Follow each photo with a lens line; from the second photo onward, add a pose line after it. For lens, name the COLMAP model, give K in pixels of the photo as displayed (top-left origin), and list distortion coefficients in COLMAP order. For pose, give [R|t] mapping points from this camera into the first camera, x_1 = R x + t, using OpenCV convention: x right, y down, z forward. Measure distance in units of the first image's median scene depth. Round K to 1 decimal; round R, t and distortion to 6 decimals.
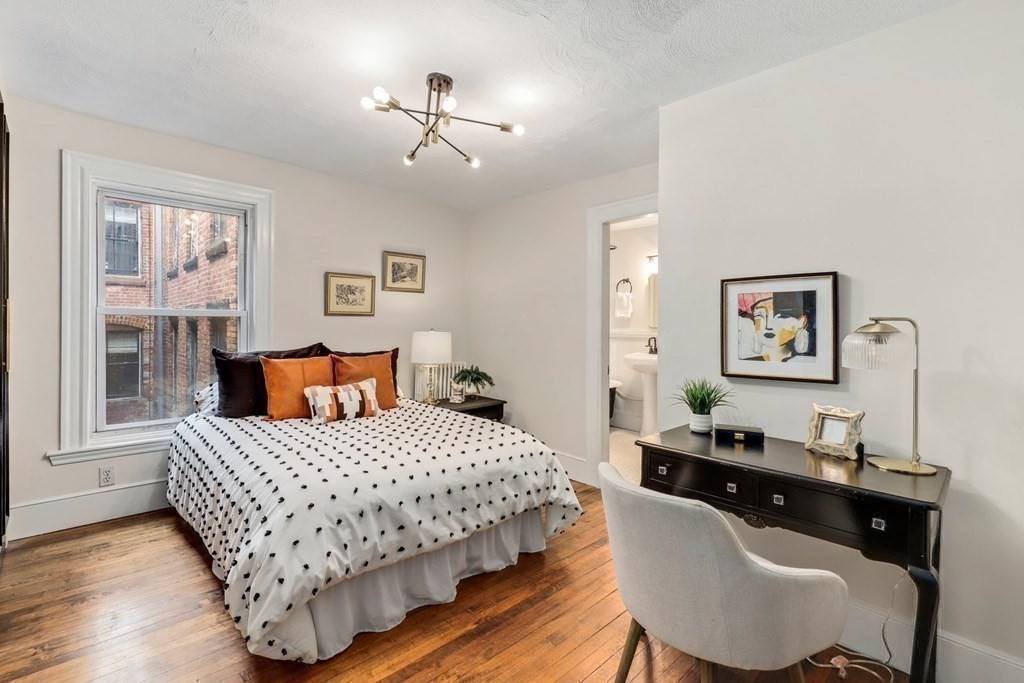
lens RADIAL K [[465.9, 0, 518.2], [0, 465.9, 332.9], [0, 0, 1]] dist [0.011324, -0.003852]
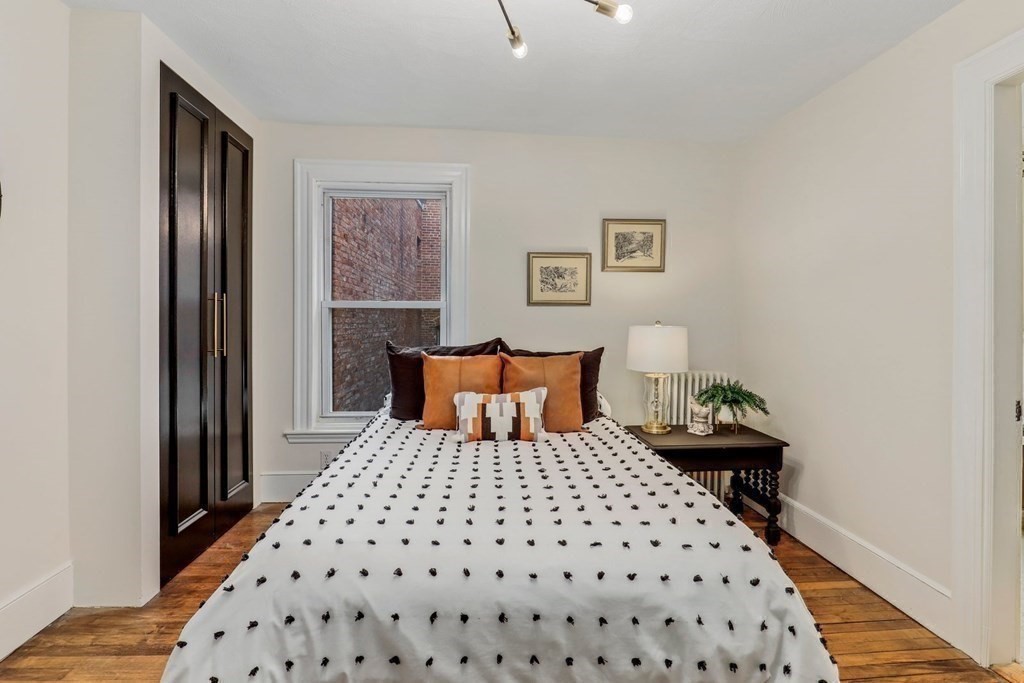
lens RADIAL K [[486.0, 0, 522.3], [0, 486.0, 327.1], [0, 0, 1]] dist [0.007982, -0.002874]
pose [[0.758783, 0.003450, -0.651334, 0.171761], [-0.009088, 0.999945, -0.005291, 0.006815], [0.651280, 0.009934, 0.758773, 0.431573]]
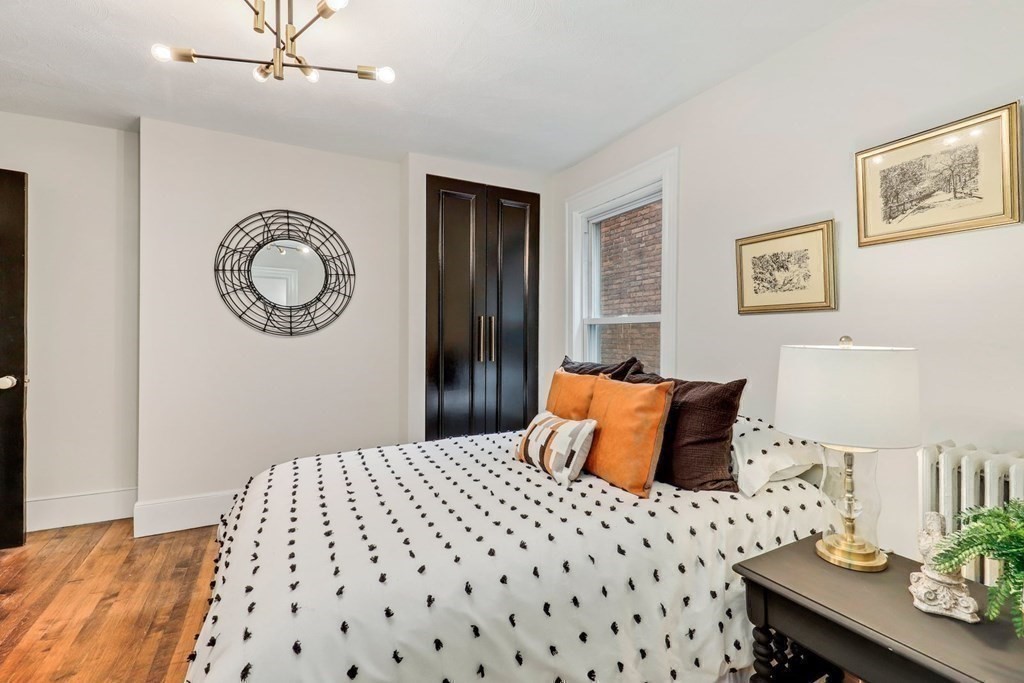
lens RADIAL K [[465.9, 0, 509.3], [0, 465.9, 335.1], [0, 0, 1]] dist [0.011324, -0.003852]
pose [[-0.307979, -0.009817, -0.951343, 0.283535], [-0.024572, 0.999695, -0.002362, -0.004312], [0.951076, 0.022649, -0.308126, 1.136674]]
